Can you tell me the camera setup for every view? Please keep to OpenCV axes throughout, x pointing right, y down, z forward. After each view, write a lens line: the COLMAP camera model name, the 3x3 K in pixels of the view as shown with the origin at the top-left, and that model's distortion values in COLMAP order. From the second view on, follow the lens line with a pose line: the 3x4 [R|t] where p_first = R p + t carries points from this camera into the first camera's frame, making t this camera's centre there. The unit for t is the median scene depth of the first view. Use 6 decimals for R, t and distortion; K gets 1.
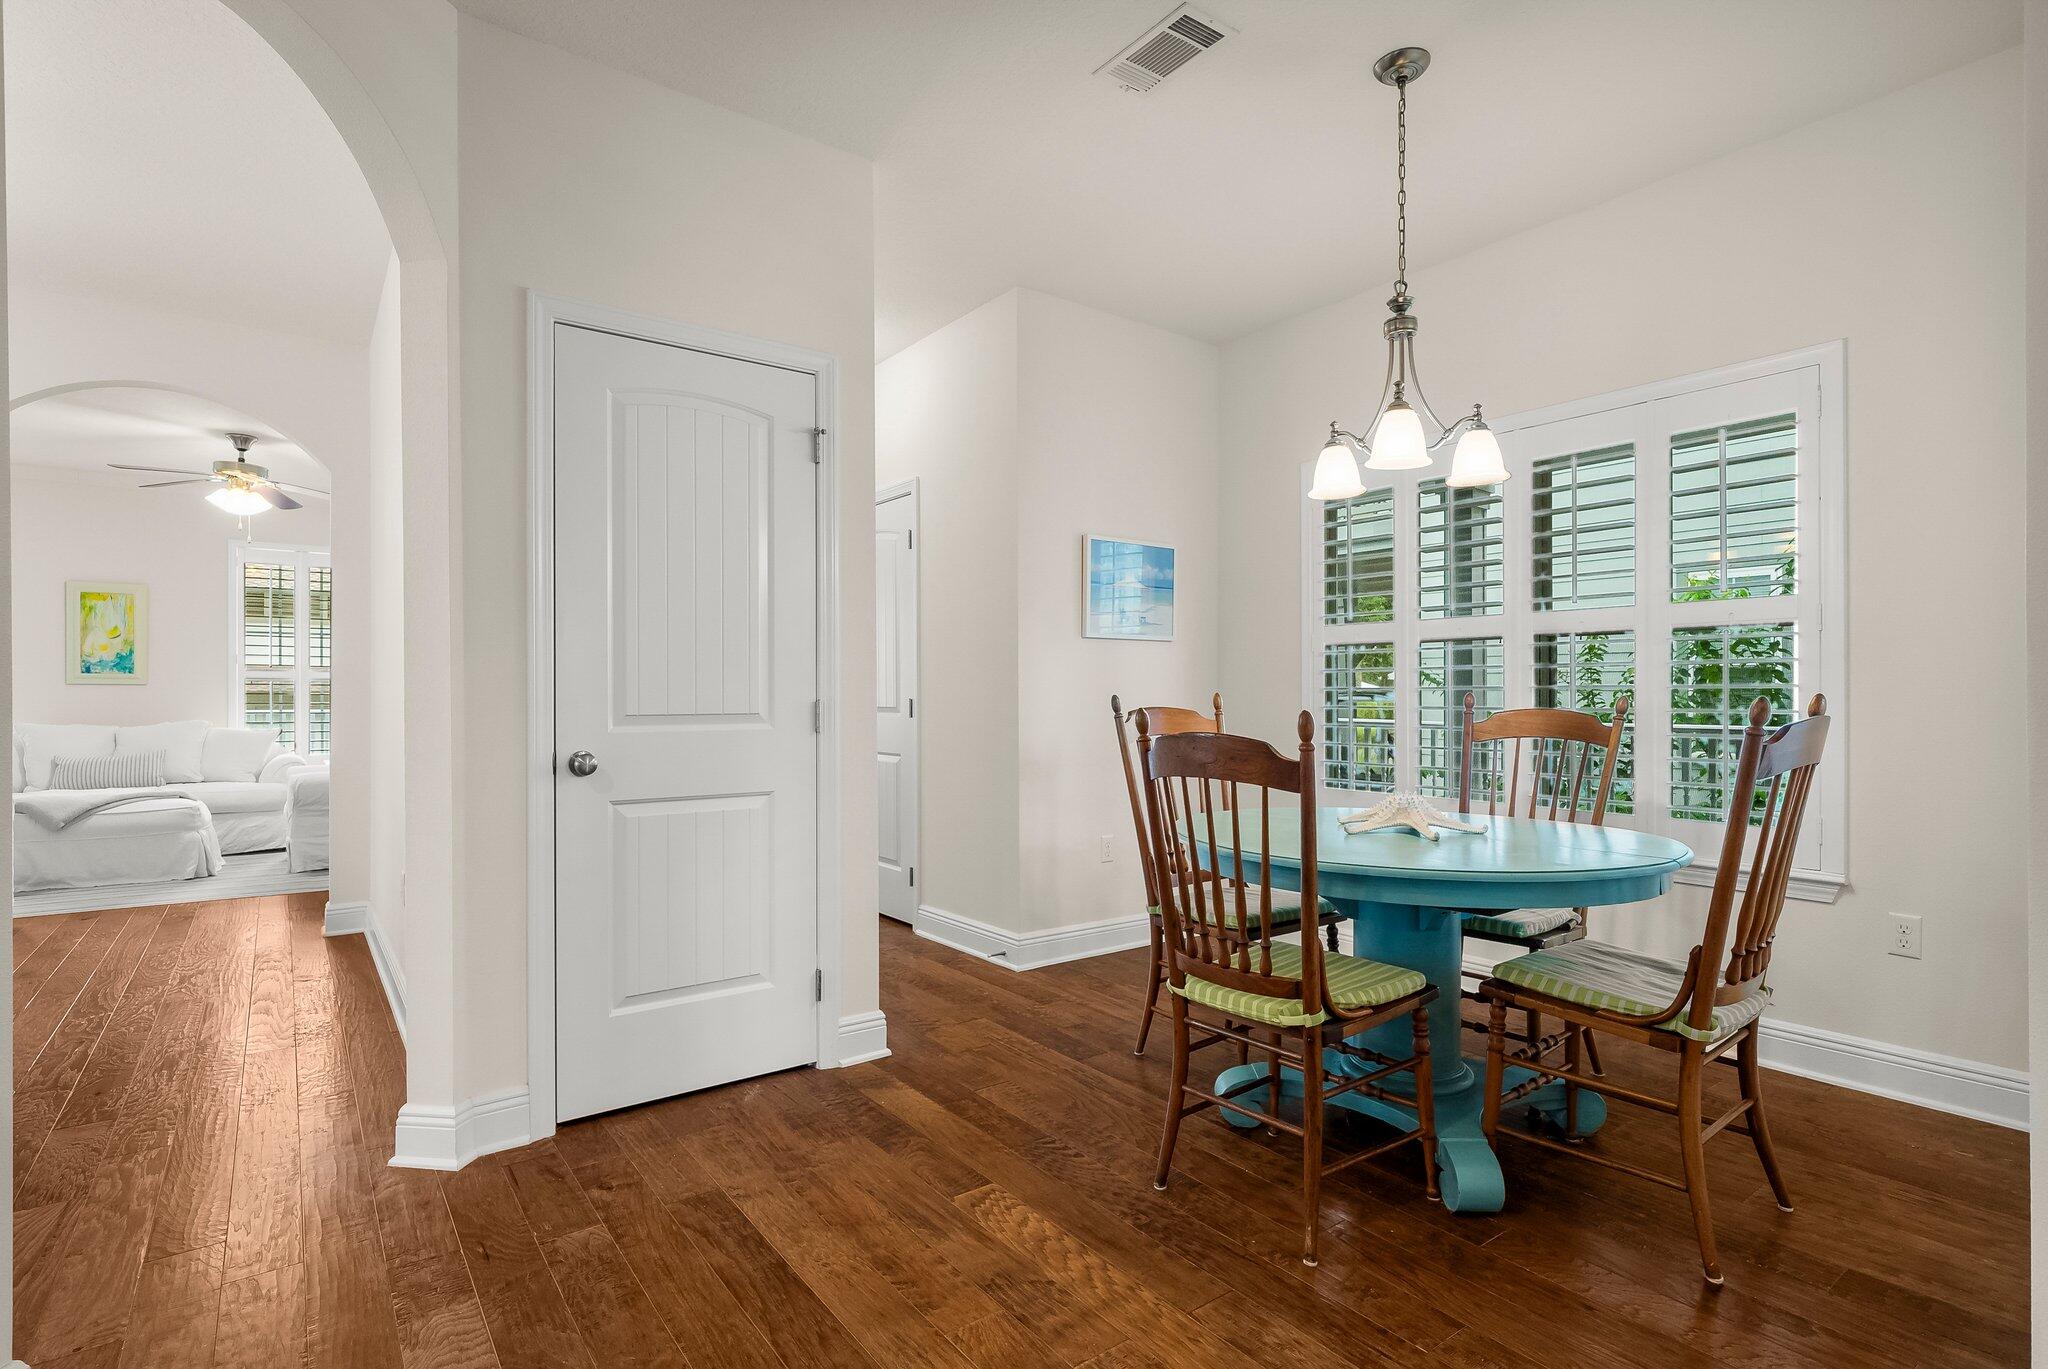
lens RADIAL K [[1005.7, 0, 1029.7], [0, 1005.7, 700.4], [0, 0, 1]] dist [0.001508, 0.001733]
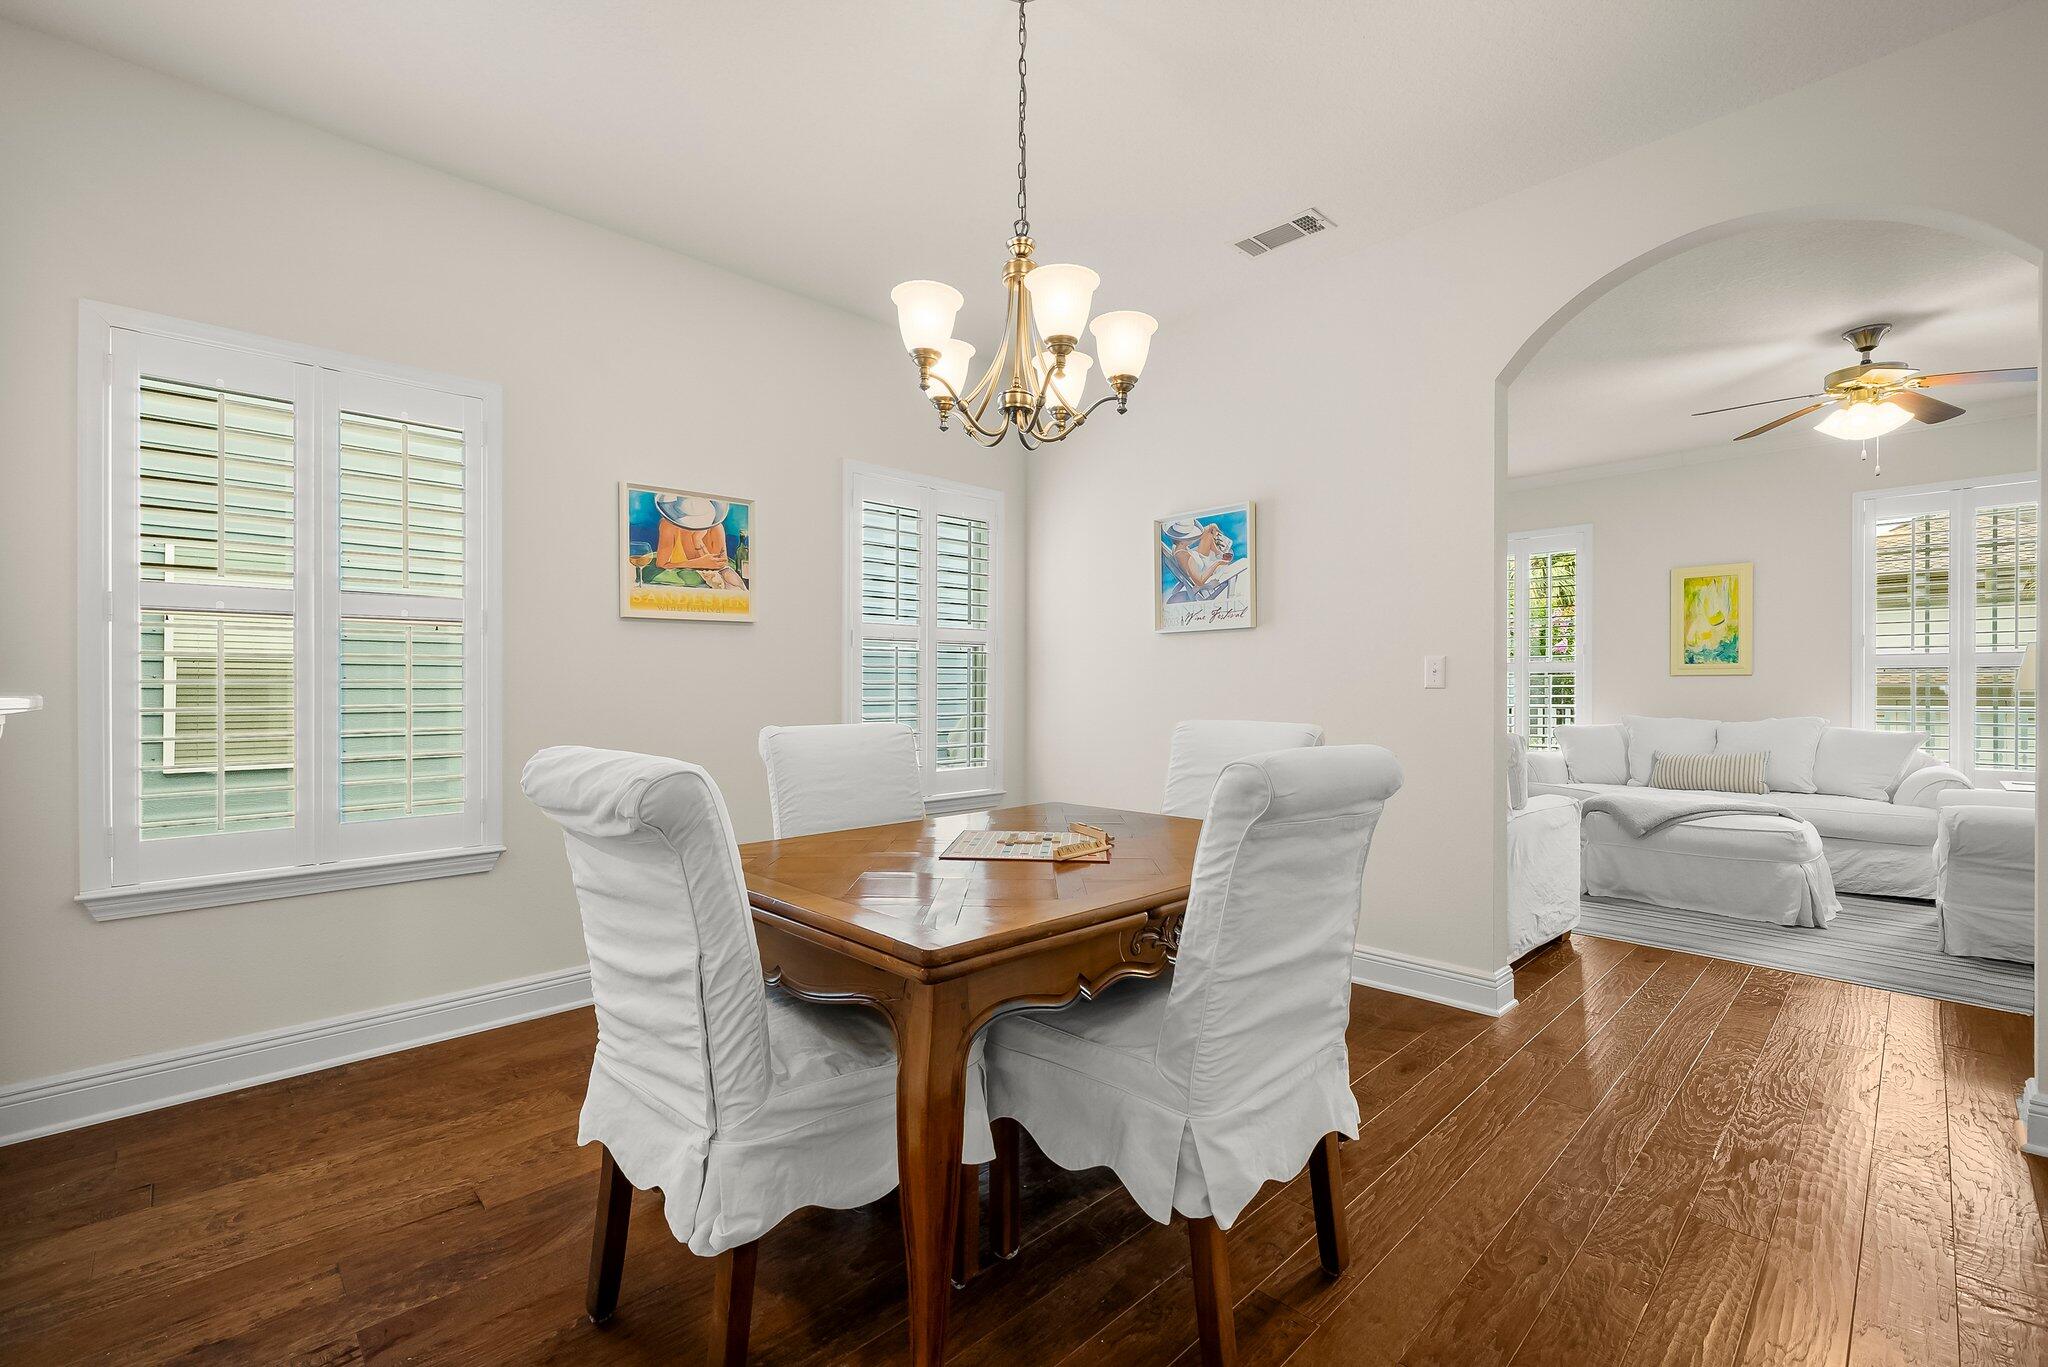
lens RADIAL K [[848.0, 0, 1032.0], [0, 848.0, 687.4], [0, 0, 1]] dist [-0.000616, 0.000222]
pose [[0.118938, 0.000833, -0.992901, -0.497343], [-0.004614, 0.999989, 0.000286, -0.004829], [0.992891, 0.004547, 0.118941, 0.667250]]
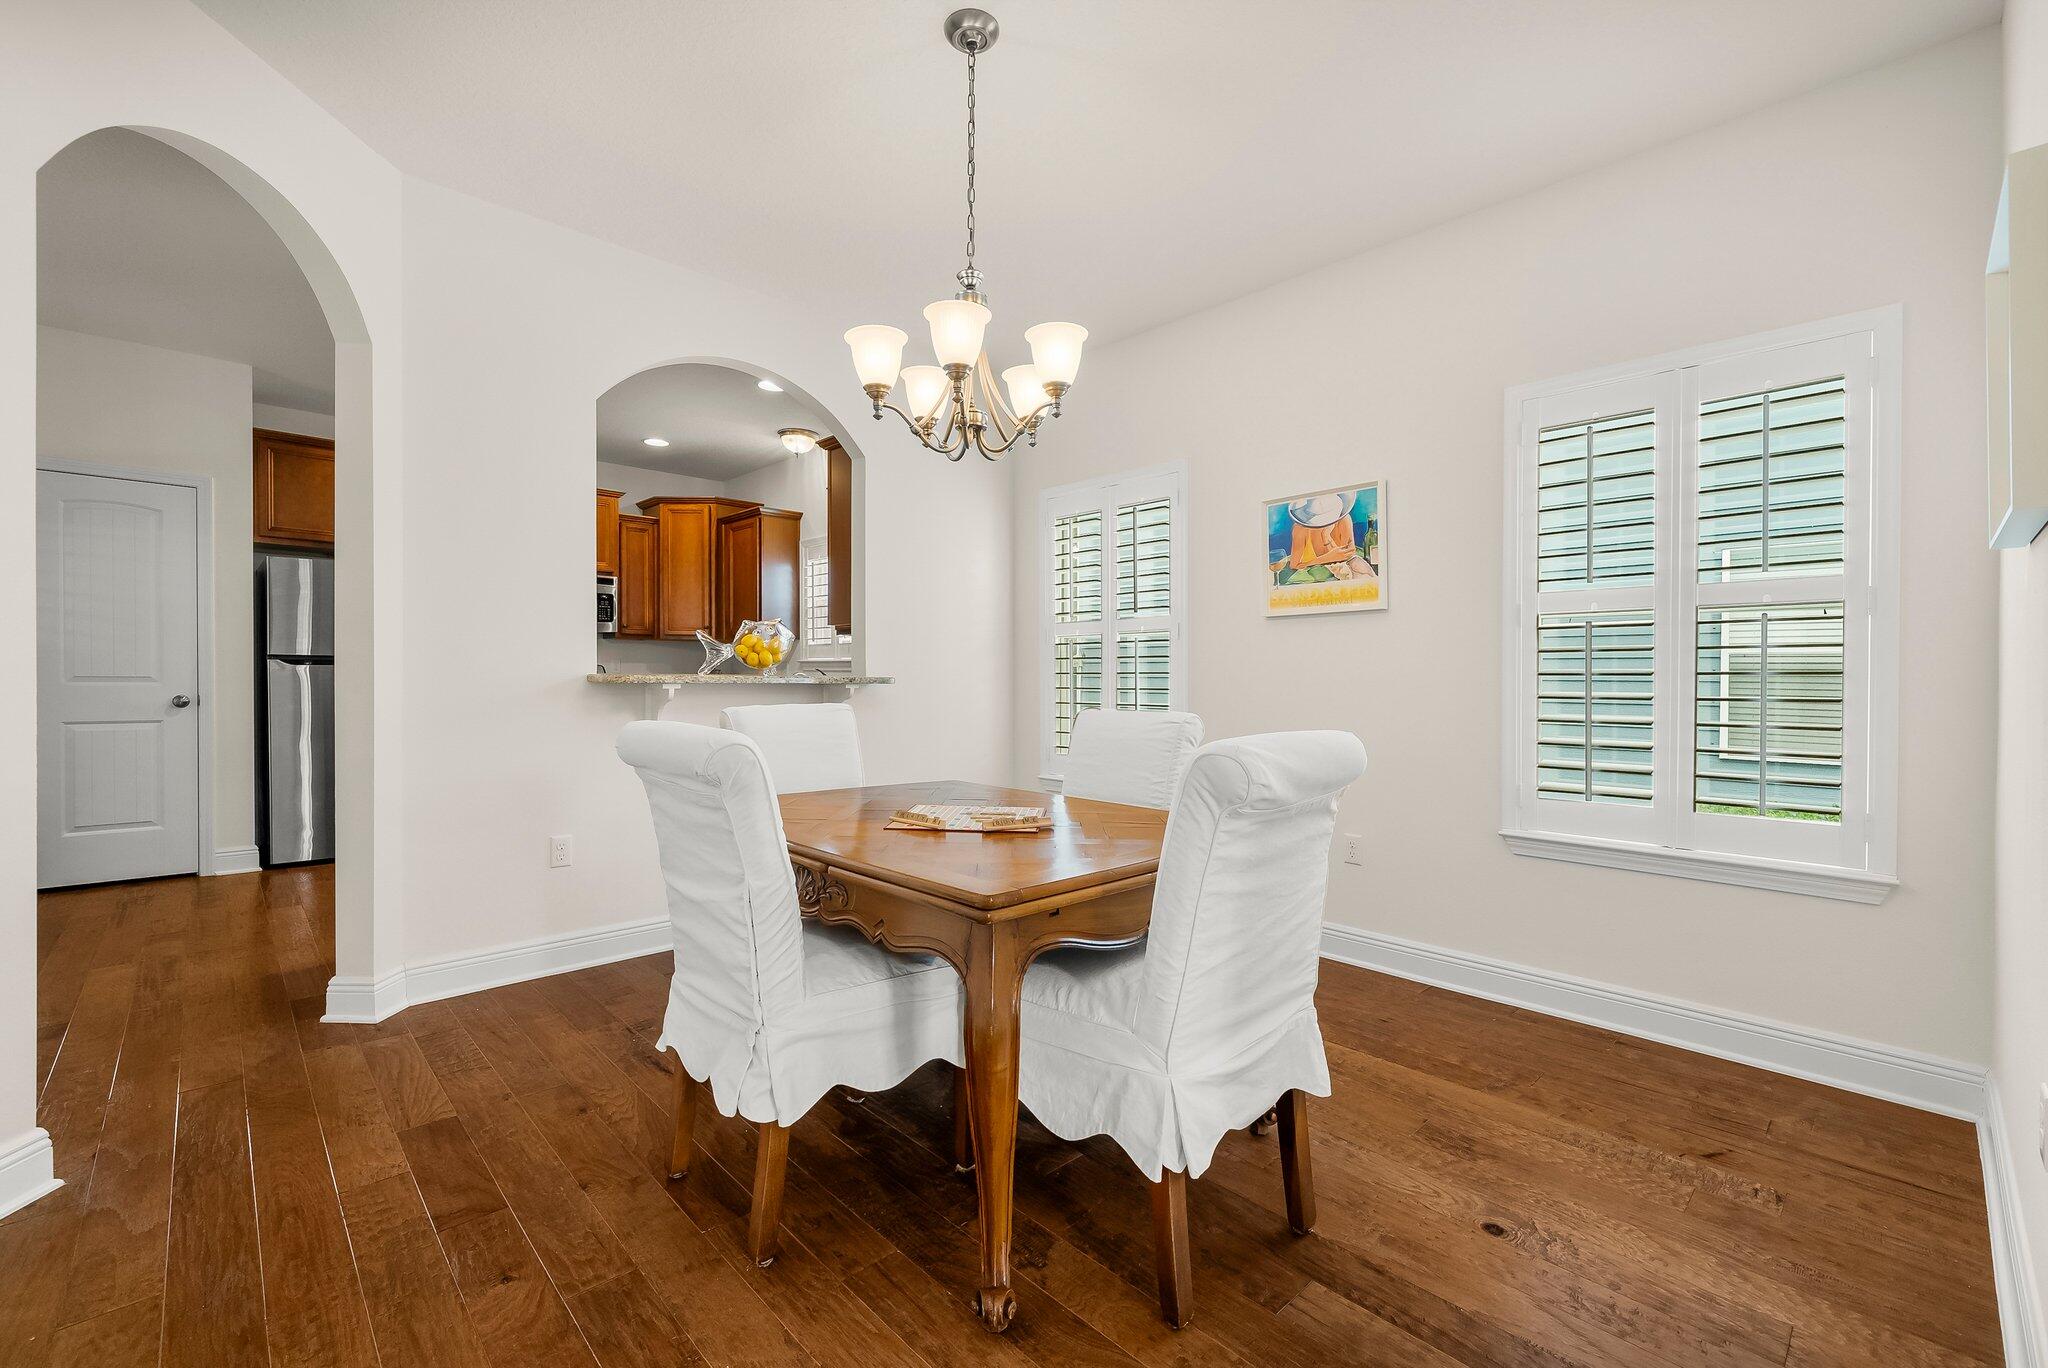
lens RADIAL K [[848.0, 0, 1014.6], [0, 848.0, 682.2], [0, 0, 1]] dist [-0.000616, 0.000222]
pose [[-0.994633, -0.004678, -0.103358, -1.077928], [-0.006254, 0.999869, 0.014932, -0.010561], [0.103275, 0.015499, -0.994532, 1.425792]]
